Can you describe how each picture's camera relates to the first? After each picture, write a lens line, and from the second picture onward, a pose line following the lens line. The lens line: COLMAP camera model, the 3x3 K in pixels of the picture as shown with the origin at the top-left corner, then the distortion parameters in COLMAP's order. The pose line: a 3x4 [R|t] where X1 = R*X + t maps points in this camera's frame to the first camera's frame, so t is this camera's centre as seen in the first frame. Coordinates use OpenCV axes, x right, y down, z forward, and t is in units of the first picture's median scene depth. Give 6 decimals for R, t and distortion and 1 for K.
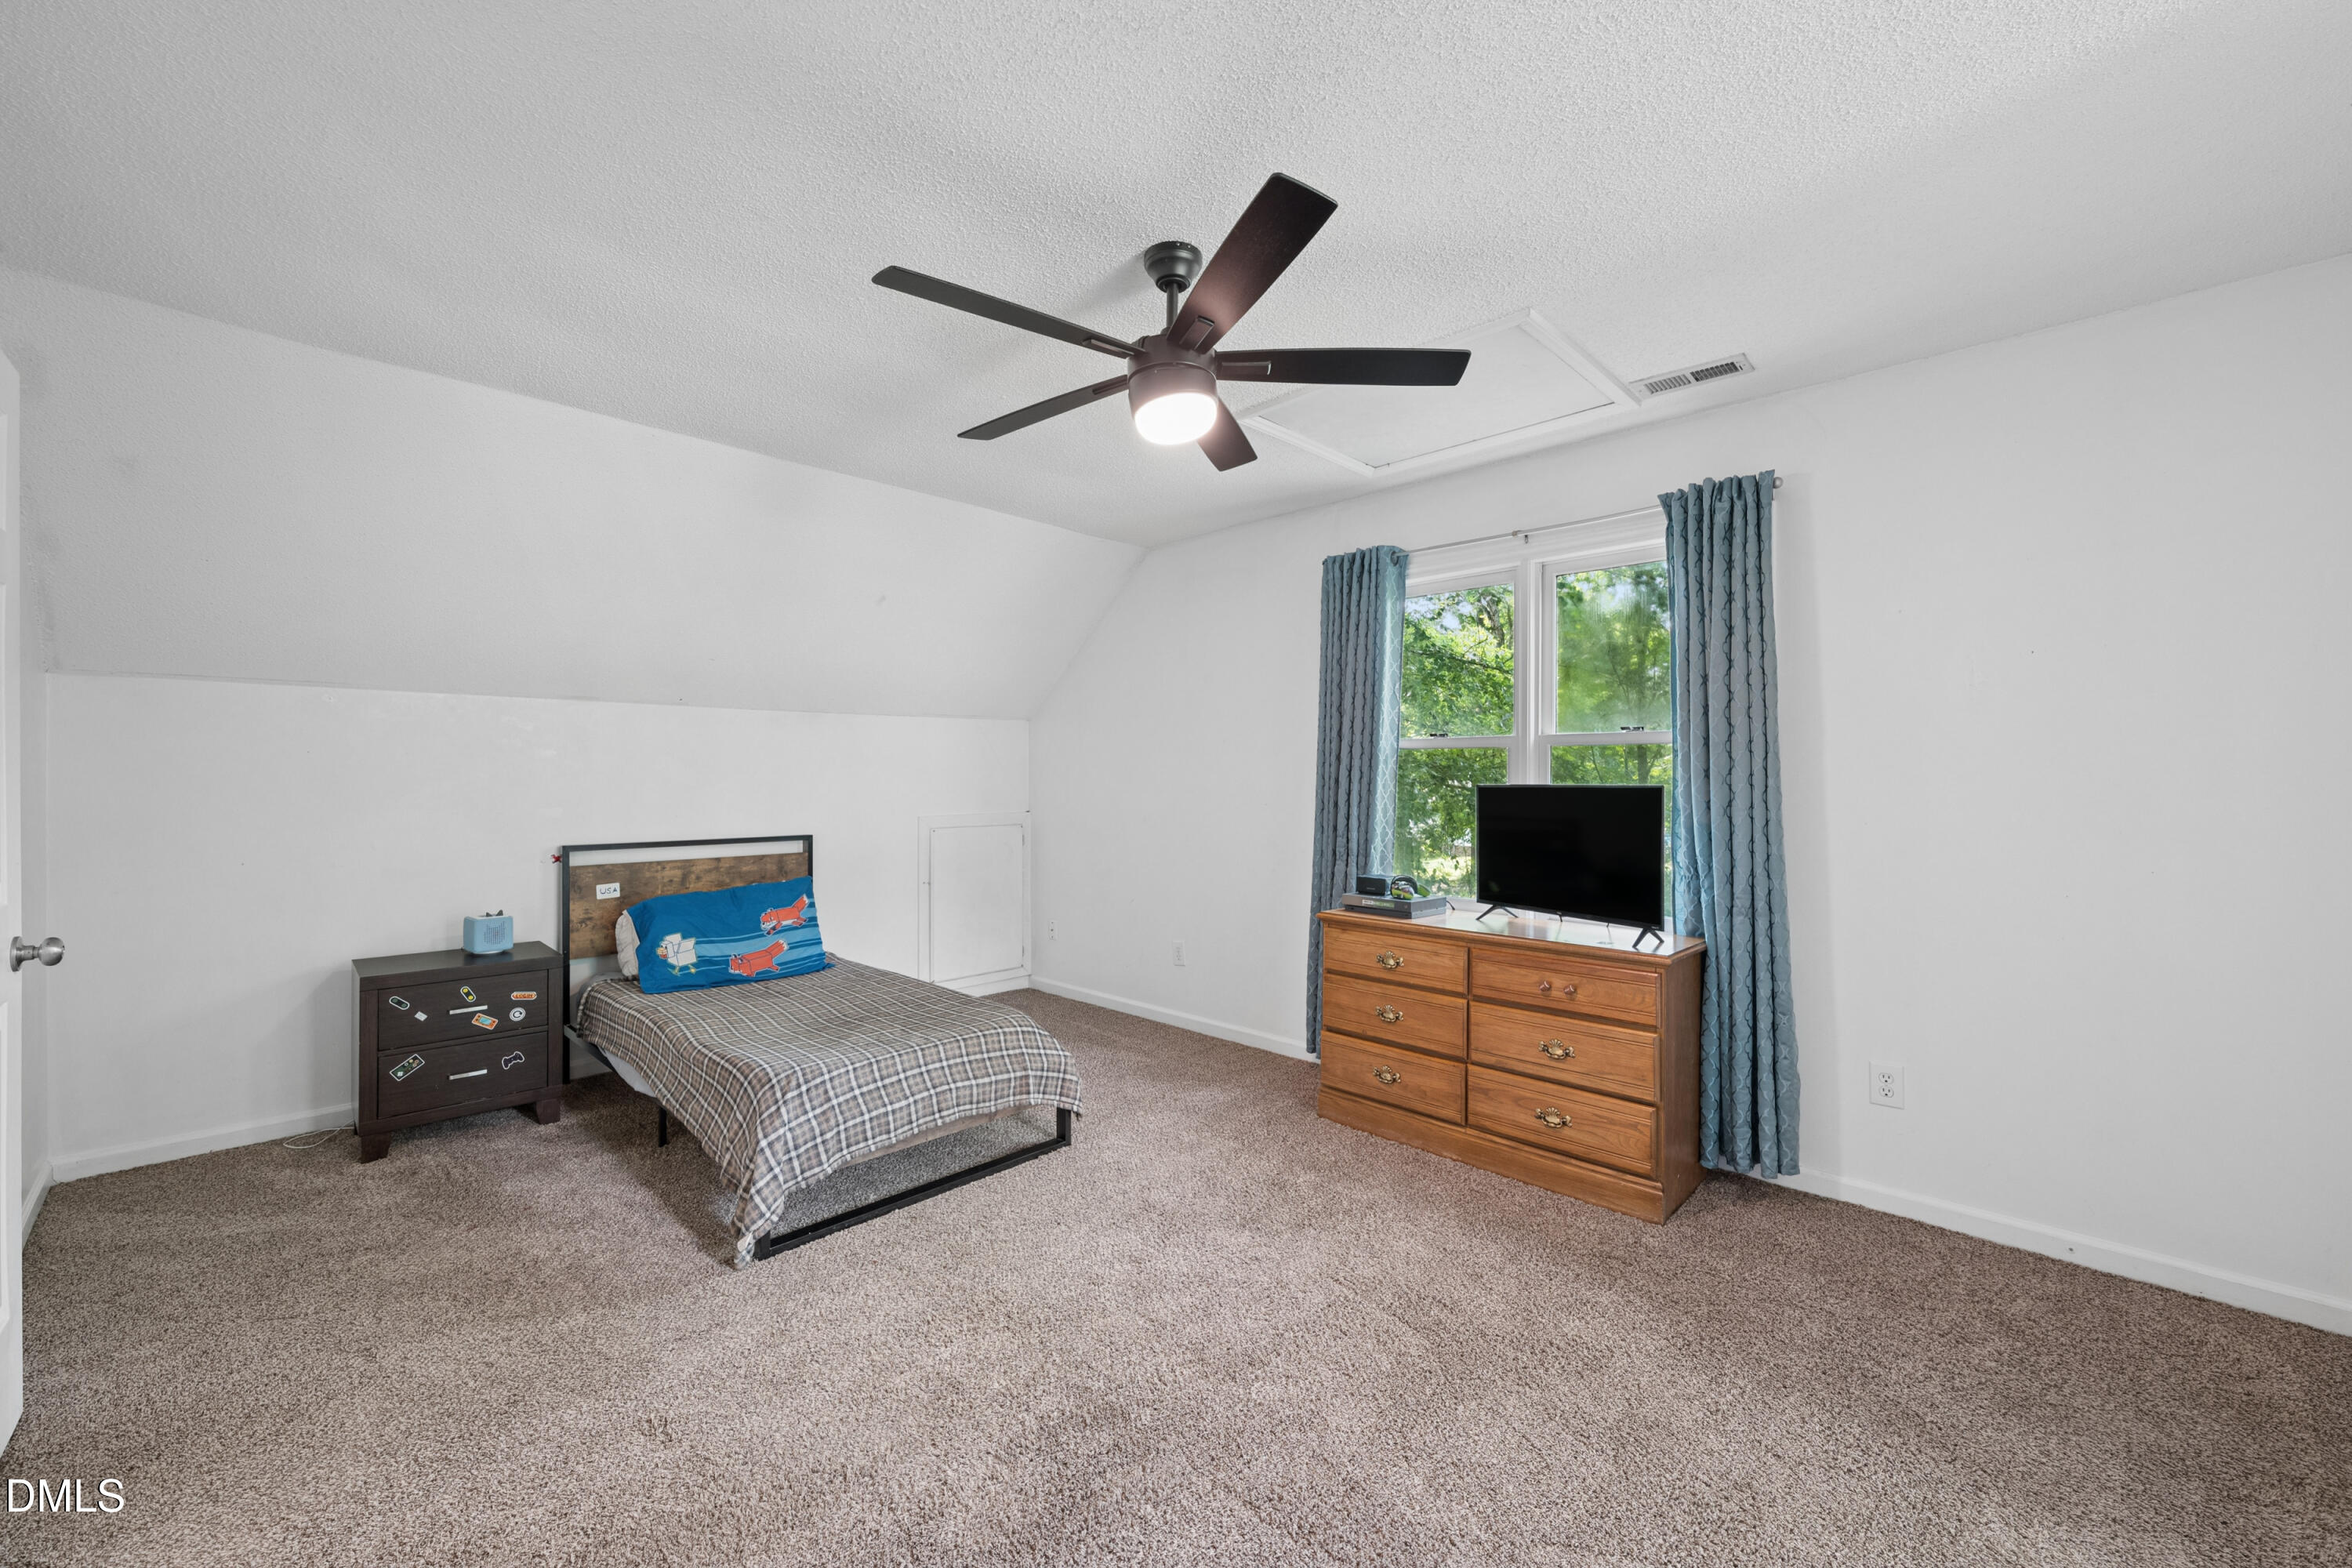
lens RADIAL K [[956.4, 0, 1178.1], [0, 956.4, 783.7], [0, 0, 1]] dist [-0.000399, -0.000028]
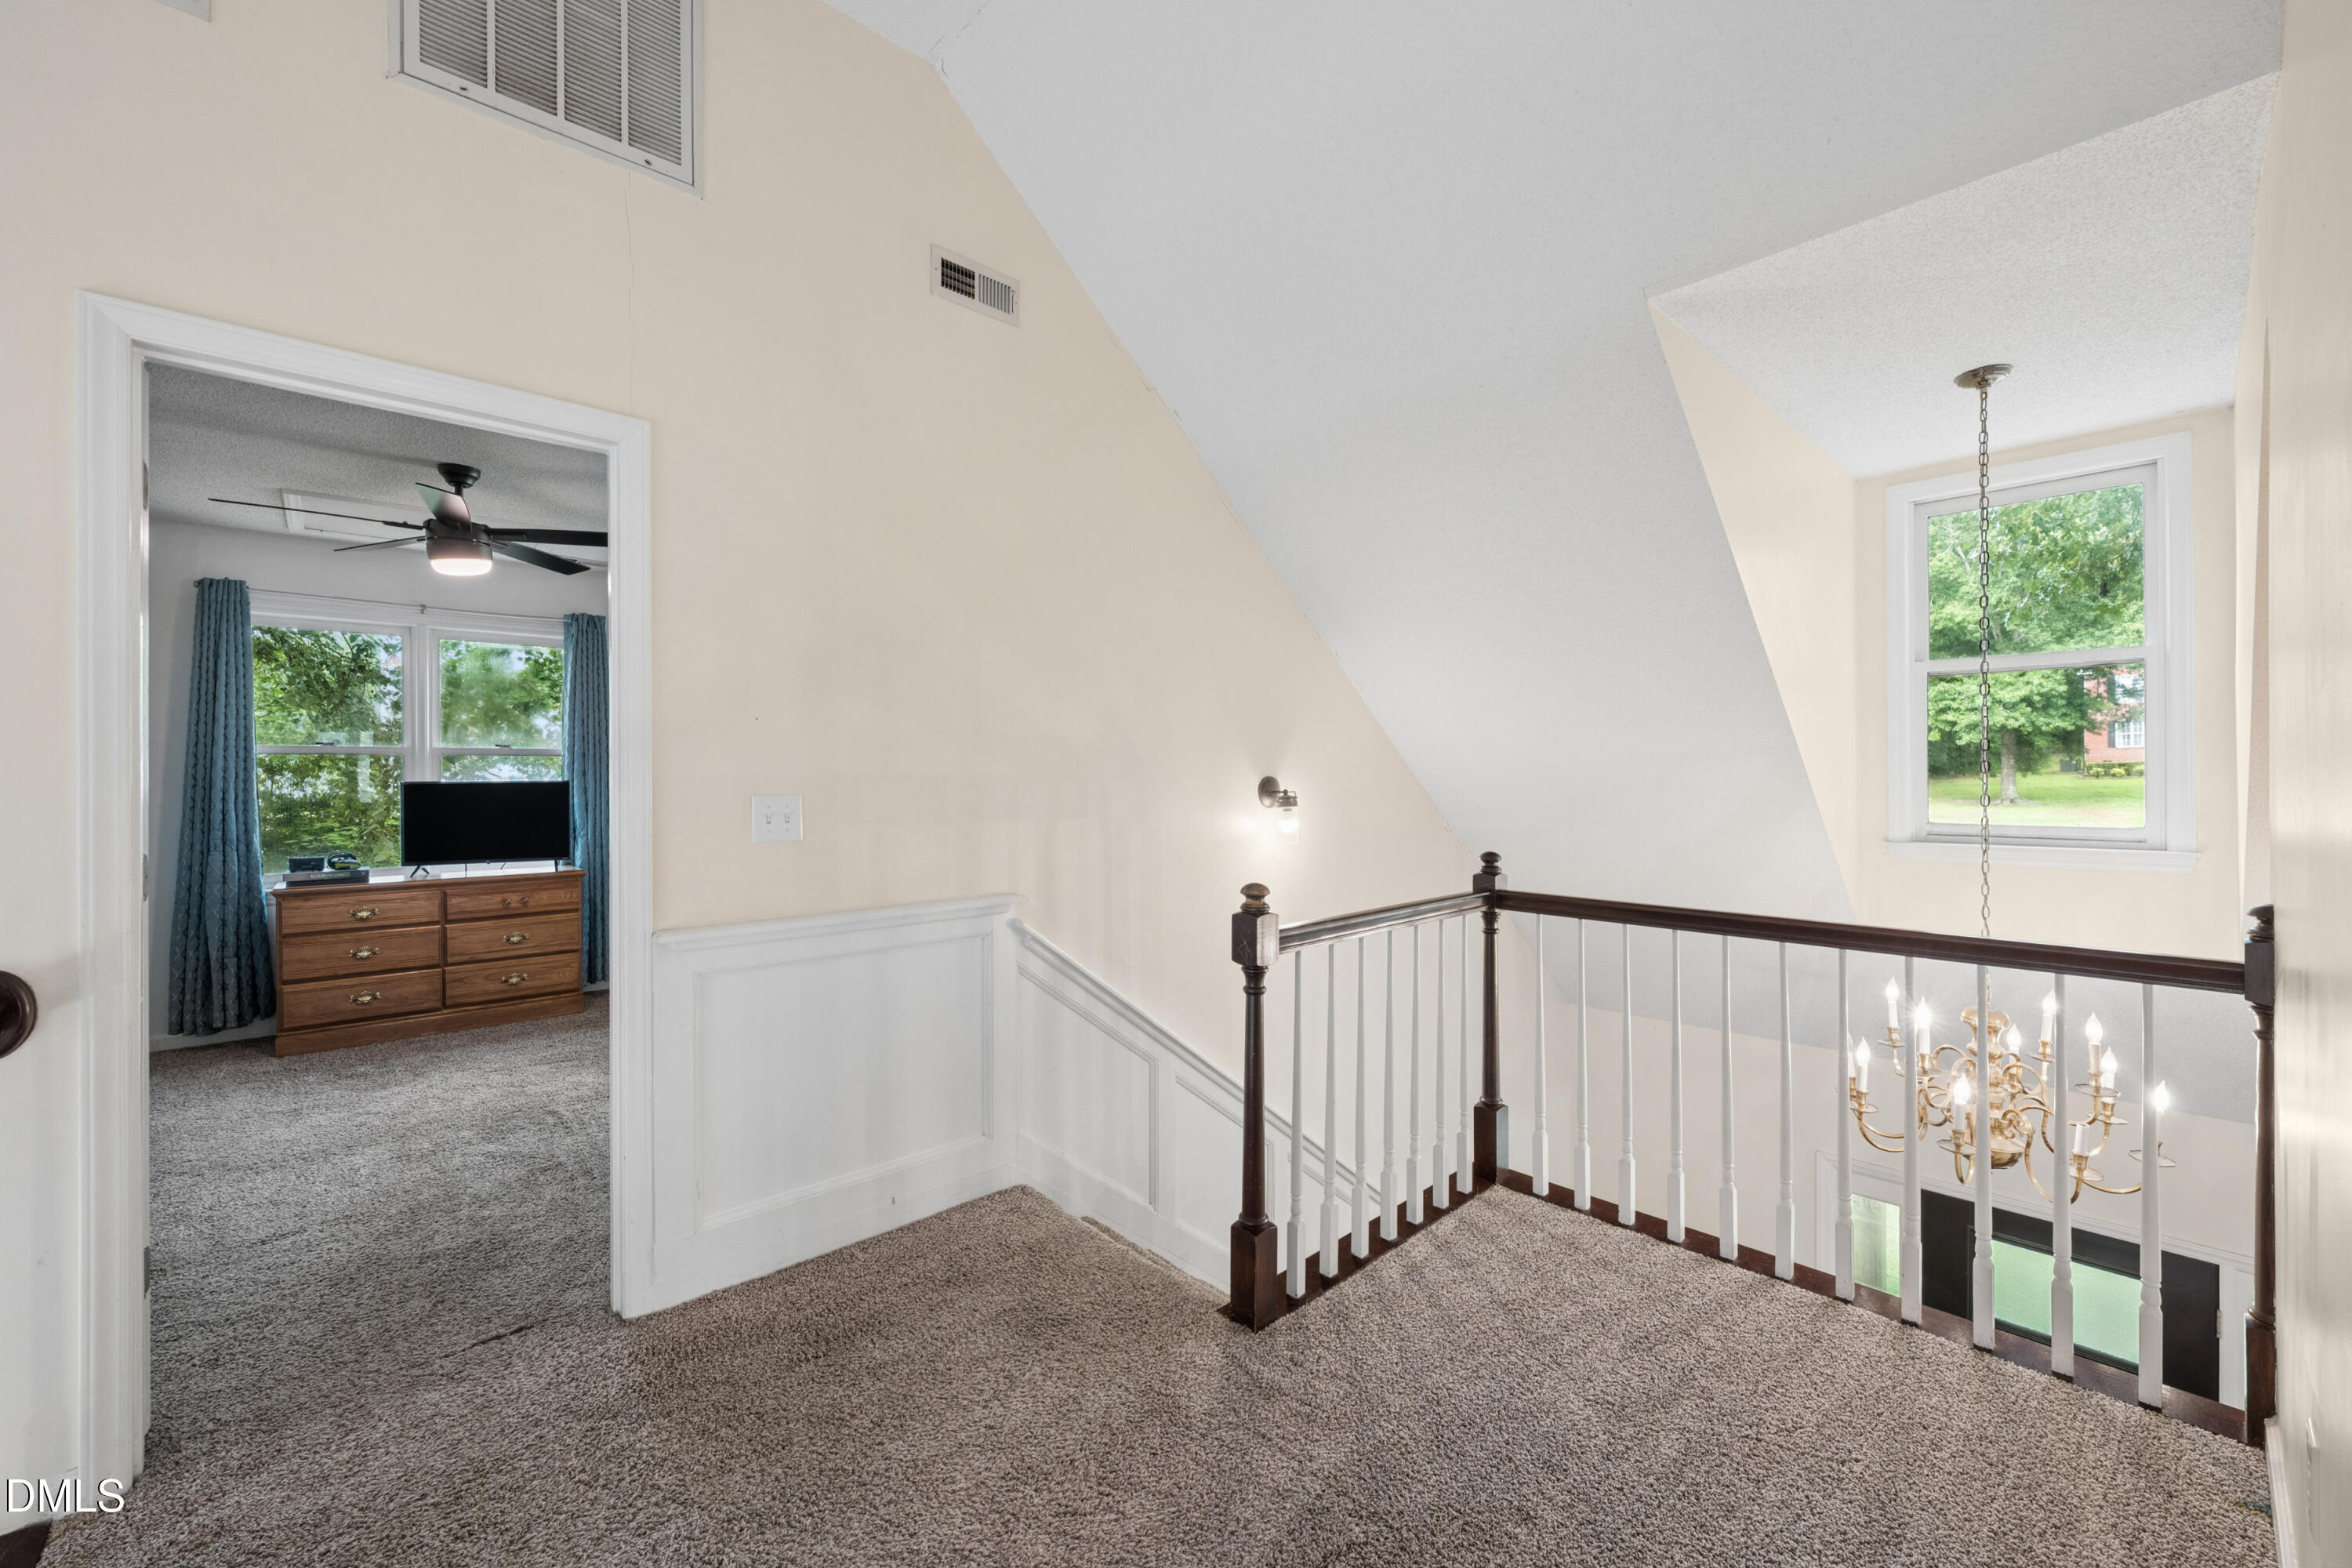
lens RADIAL K [[927.0, 0, 1173.9], [0, 927.0, 772.8], [0, 0, 1]] dist [-0.001255, -0.000115]
pose [[0.075673, -0.003399, 0.997127, -1.064618], [0.016312, 0.999865, 0.002170, 0.004040], [-0.996999, 0.016101, 0.075718, -0.261015]]
